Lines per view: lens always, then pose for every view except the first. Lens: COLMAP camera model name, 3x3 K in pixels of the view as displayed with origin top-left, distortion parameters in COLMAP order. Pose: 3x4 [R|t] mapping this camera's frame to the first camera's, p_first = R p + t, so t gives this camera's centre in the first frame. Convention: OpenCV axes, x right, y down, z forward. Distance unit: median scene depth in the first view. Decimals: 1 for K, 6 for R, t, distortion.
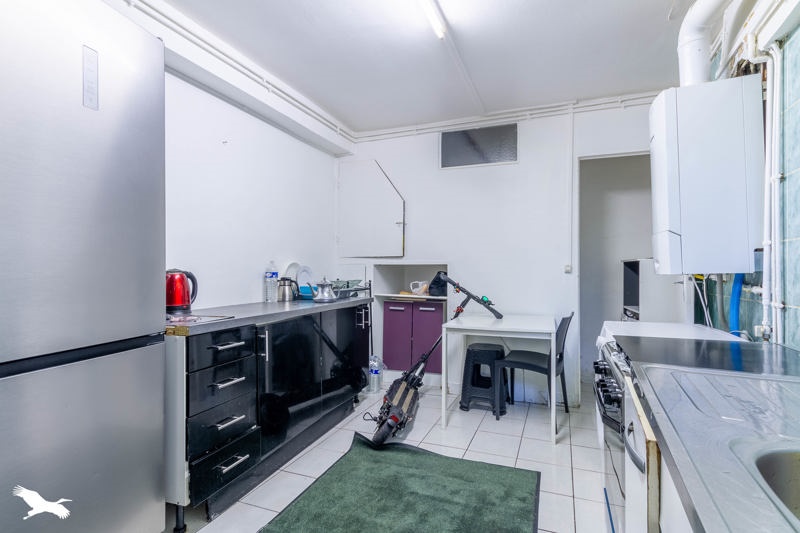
lens RADIAL K [[369.9, 0, 424.9], [0, 369.9, 268.8], [0, 0, 1]] dist [-0.001436, -0.000612]
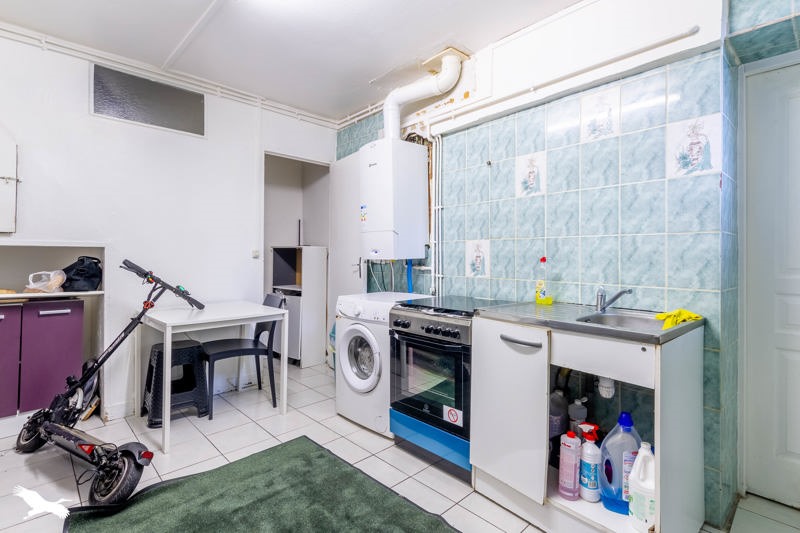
lens RADIAL K [[379.6, 0, 400.2], [0, 379.6, 253.5], [0, 0, 1]] dist [0.000893, 0.000176]
pose [[0.446772, 0.006021, 0.894628, -0.523611], [-0.010616, 0.999943, -0.001428, -0.005990], [-0.894585, -0.008859, 0.446810, 0.196947]]
